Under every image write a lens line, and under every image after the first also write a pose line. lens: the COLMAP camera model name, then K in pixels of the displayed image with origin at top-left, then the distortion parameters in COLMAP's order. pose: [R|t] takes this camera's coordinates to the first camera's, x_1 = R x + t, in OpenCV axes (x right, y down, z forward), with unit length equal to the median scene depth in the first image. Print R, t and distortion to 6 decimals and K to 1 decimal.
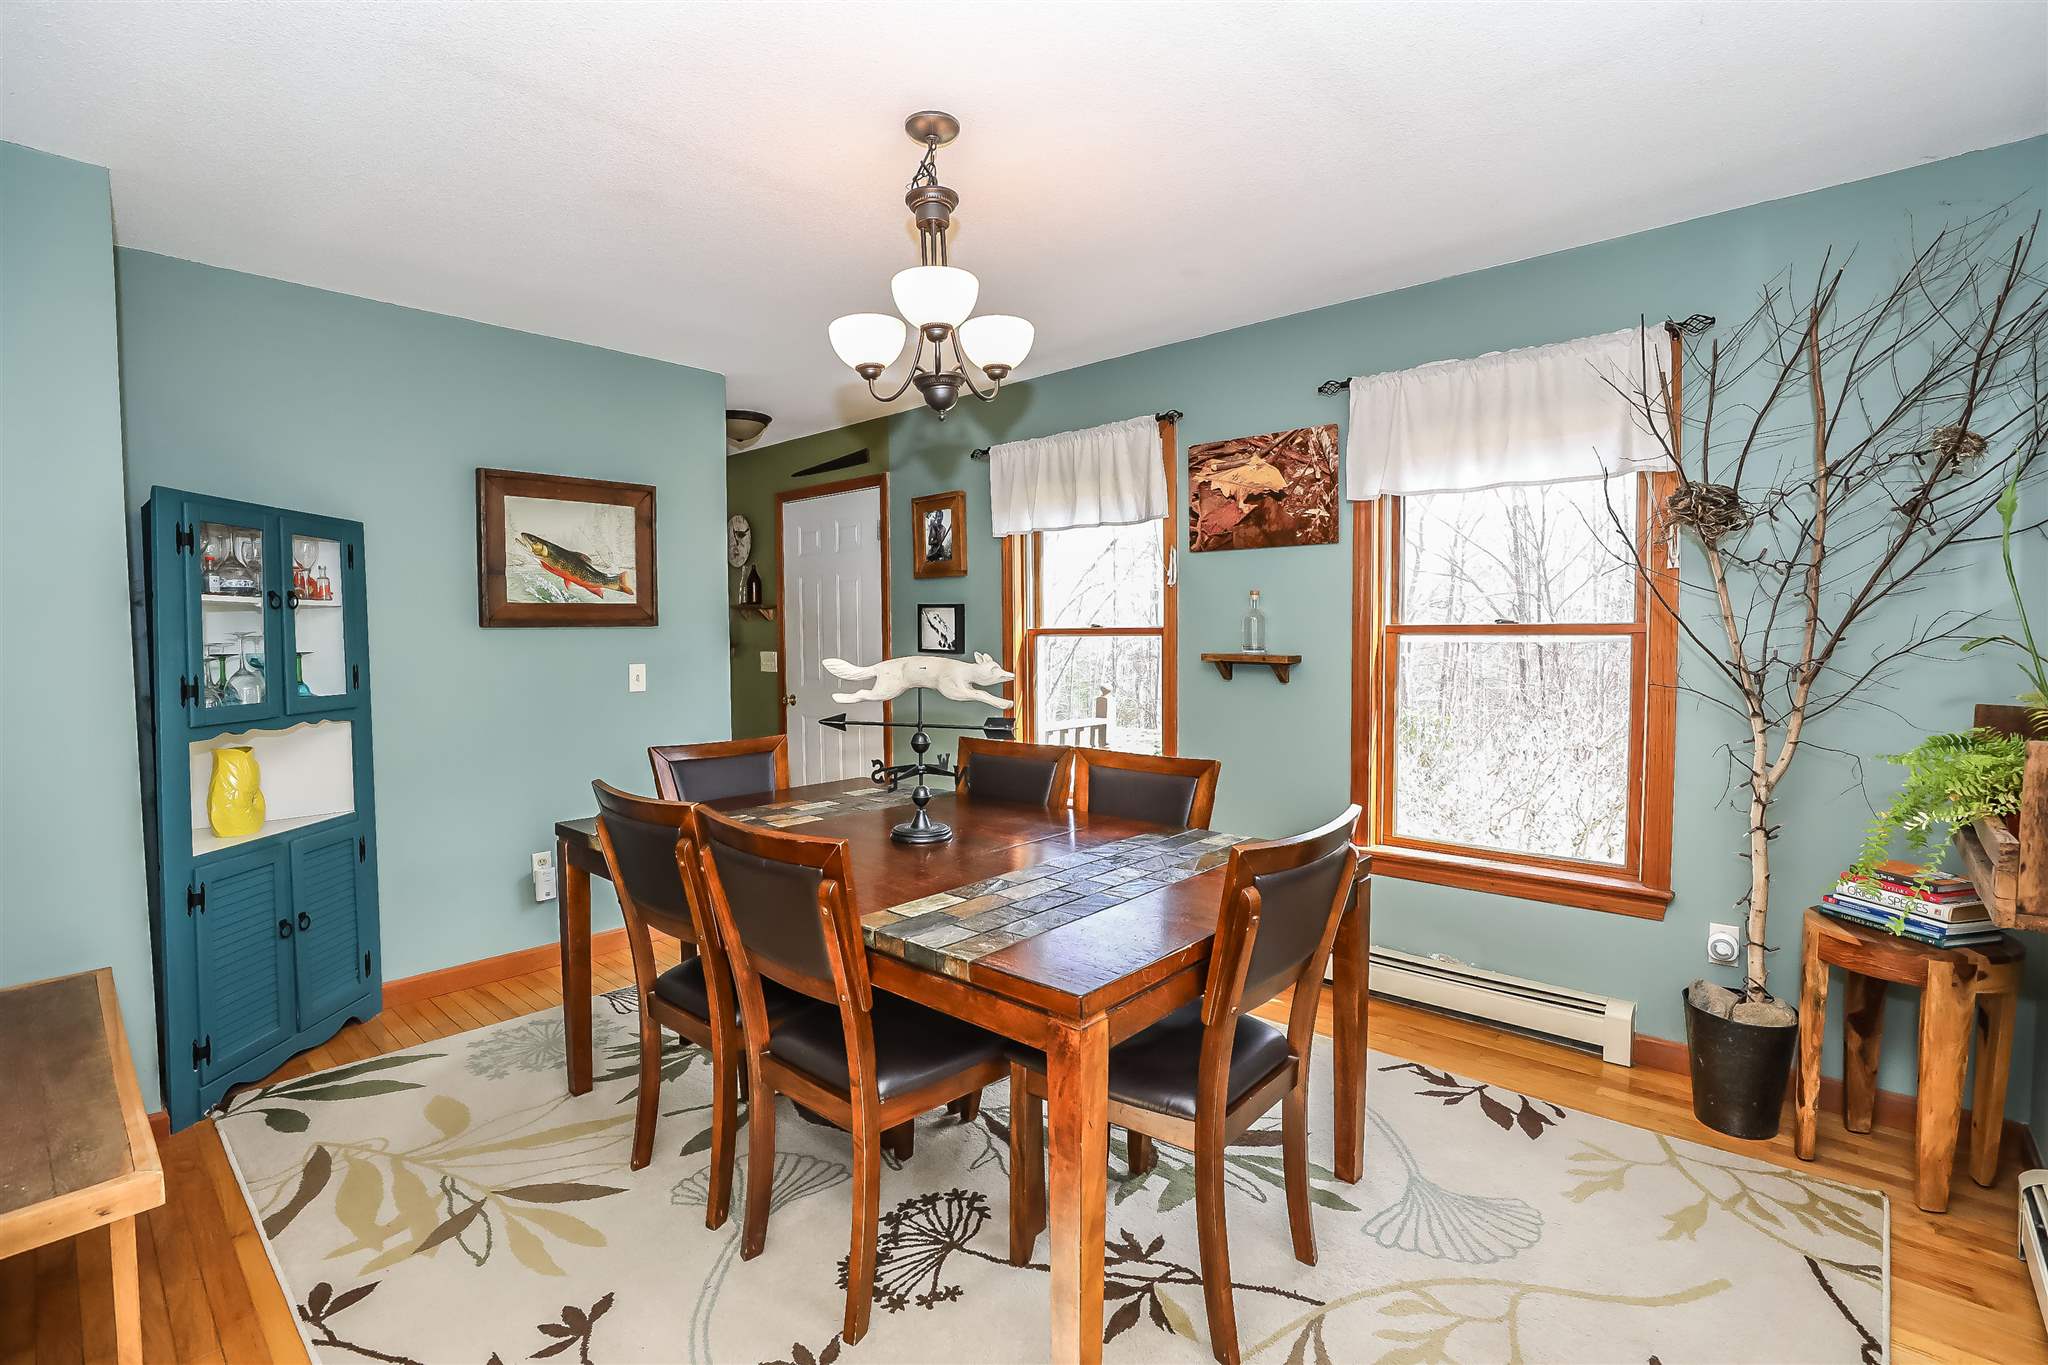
lens RADIAL K [[932.2, 0, 1030.7], [0, 932.2, 676.6], [0, 0, 1]] dist [-0.050222, 0.013703]
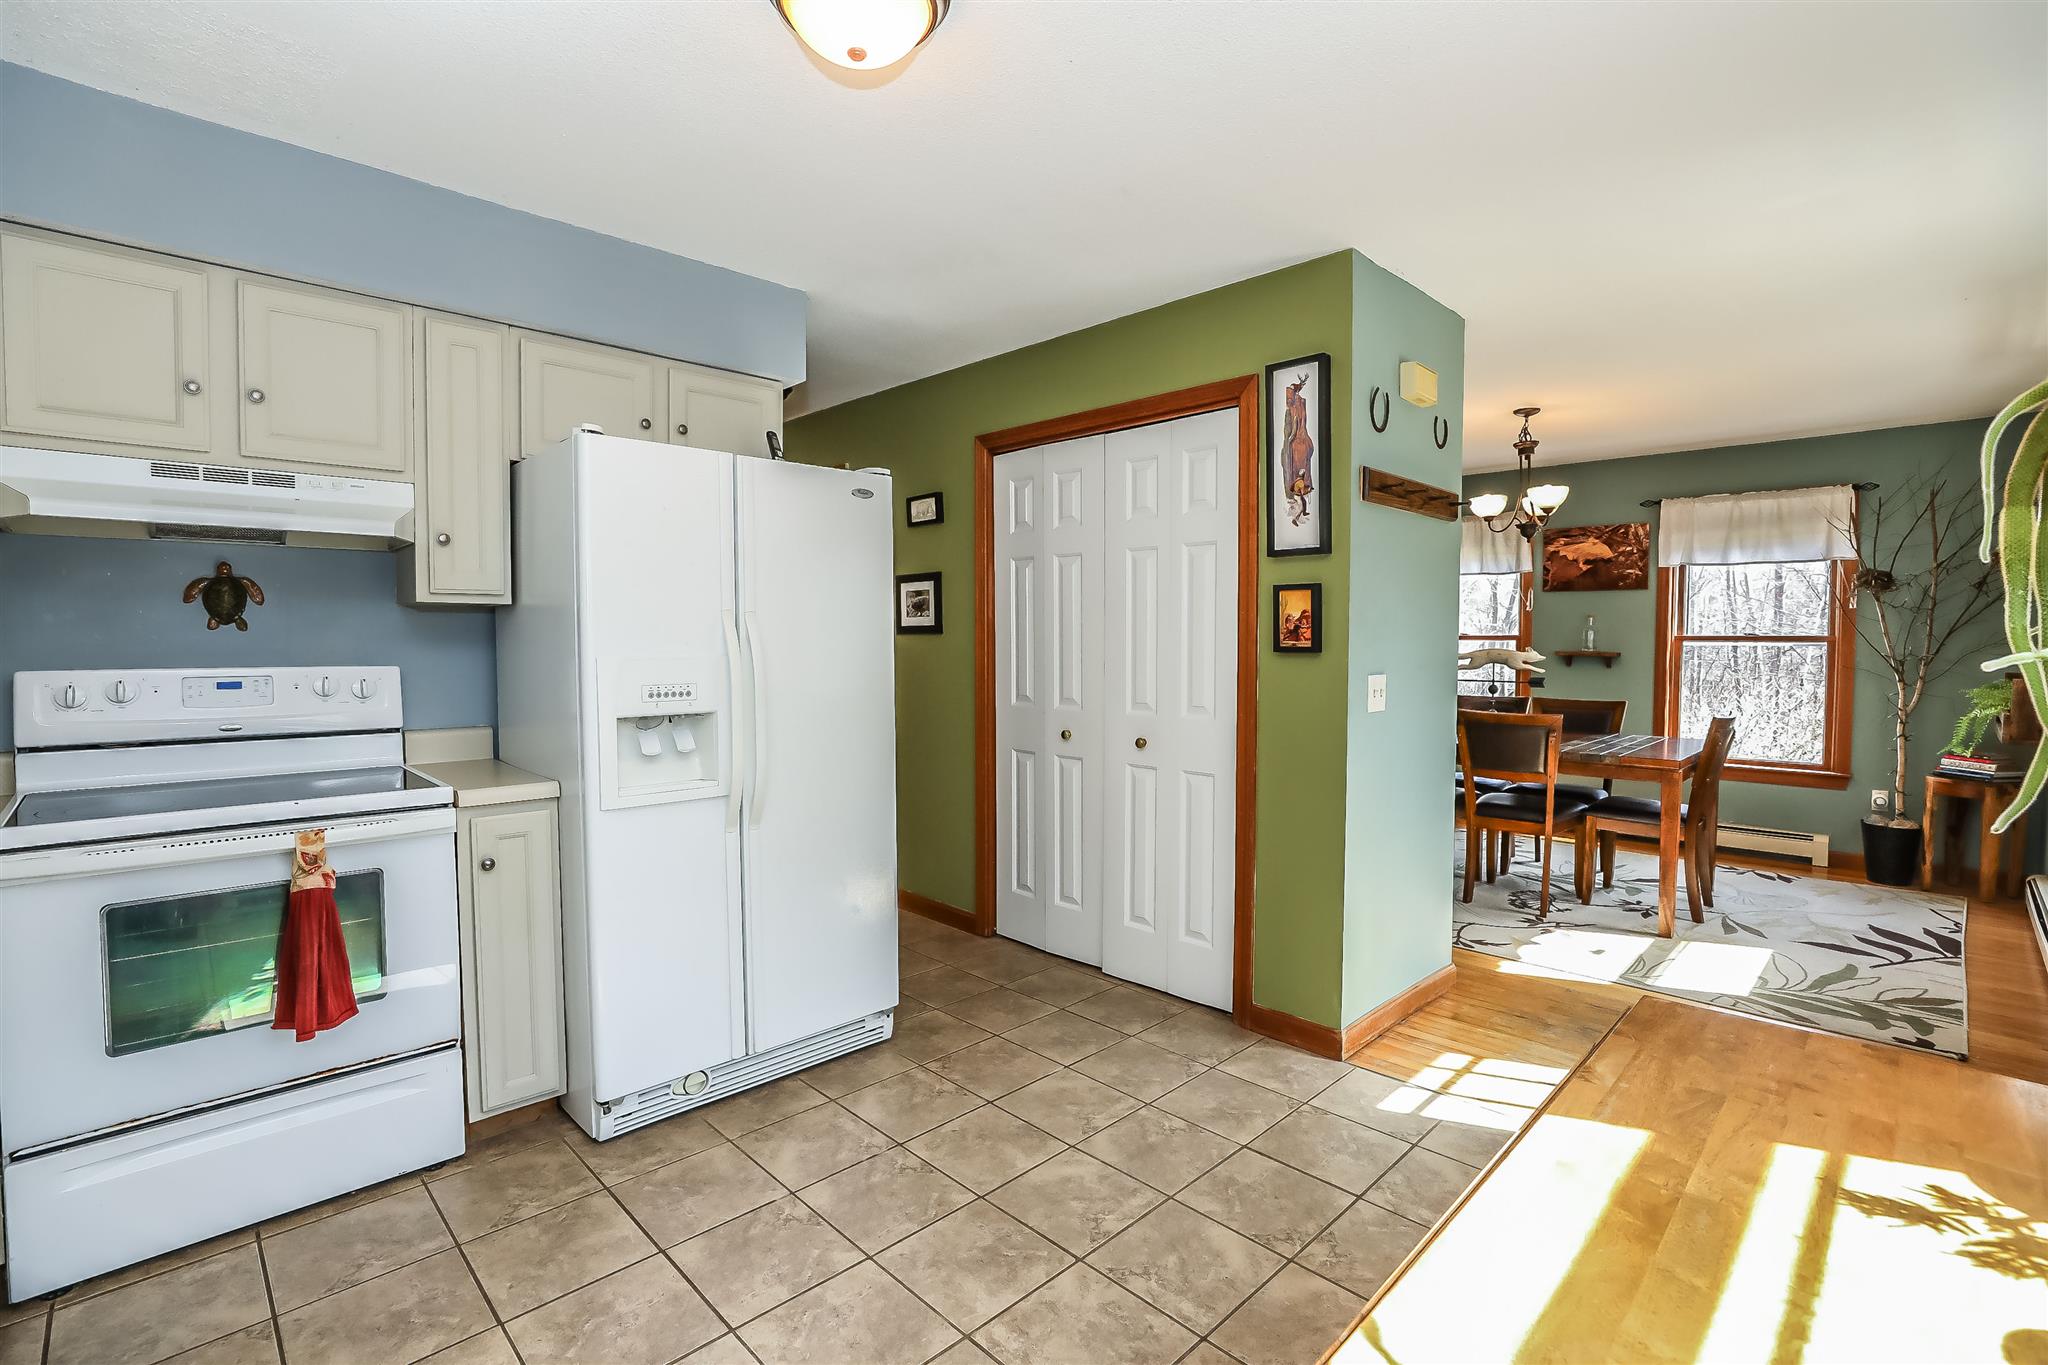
lens RADIAL K [[932.2, 0, 1030.7], [0, 932.2, 676.6], [0, 0, 1]] dist [-0.050222, 0.013703]
pose [[0.998111, 0.011811, -0.060293, -0.727747], [-0.012168, 0.999911, -0.005549, 0.046387], [0.060222, 0.006272, 0.998165, -0.804461]]
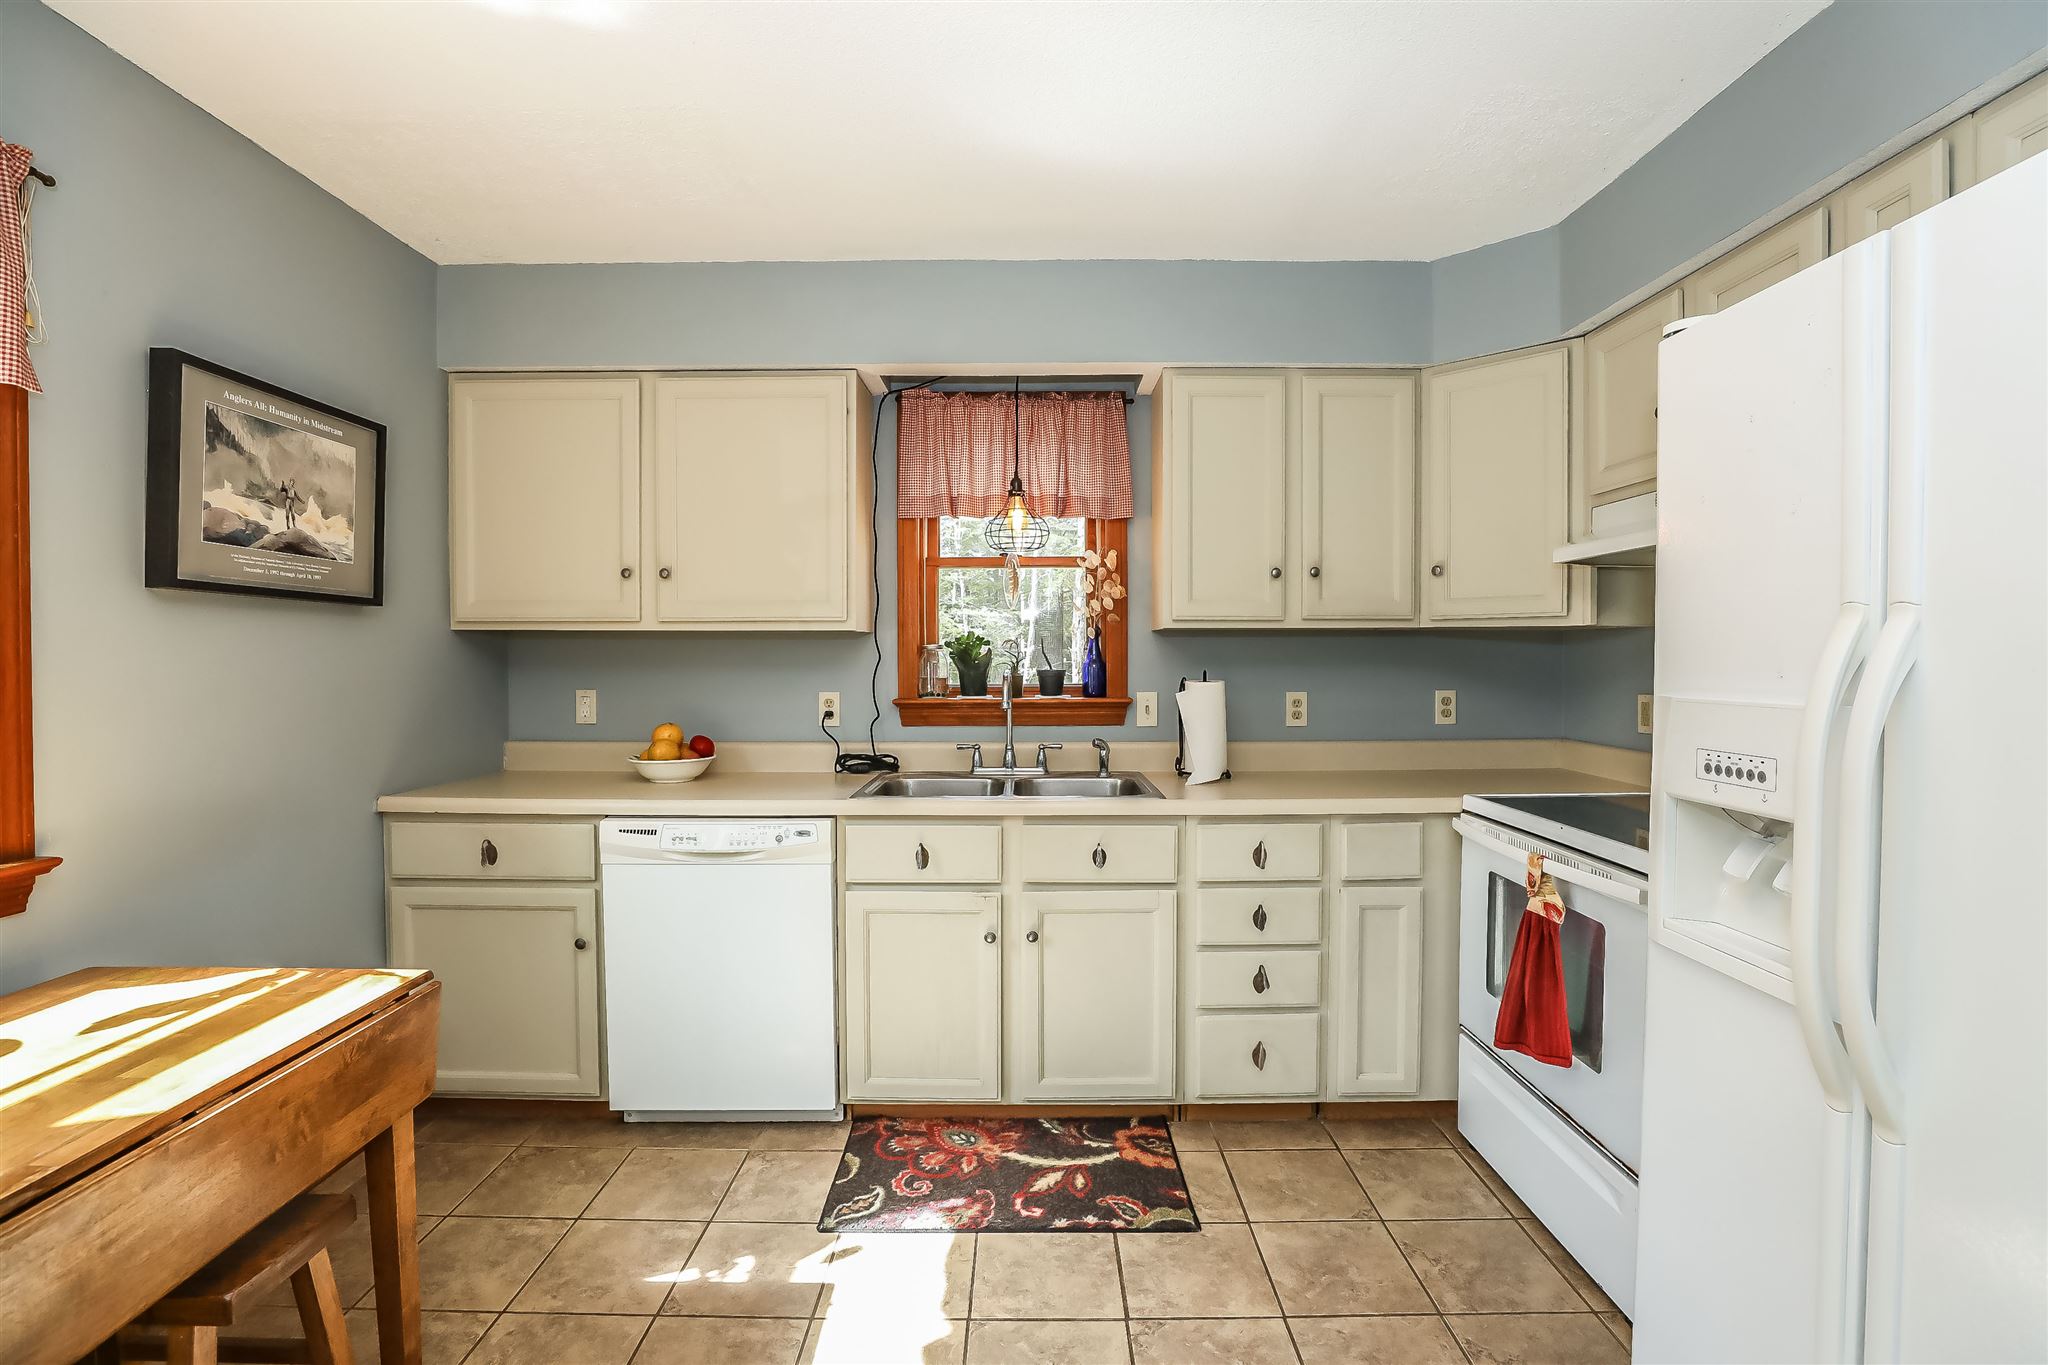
lens RADIAL K [[918.1, 0, 1022.8], [0, 918.1, 678.9], [0, 0, 1]] dist [-0.051031, 0.012646]
pose [[-0.748062, 0.025187, -0.663150, -0.597750], [-0.025026, 0.997498, 0.066116, 0.006350], [0.663157, 0.066055, -0.745560, -0.057152]]
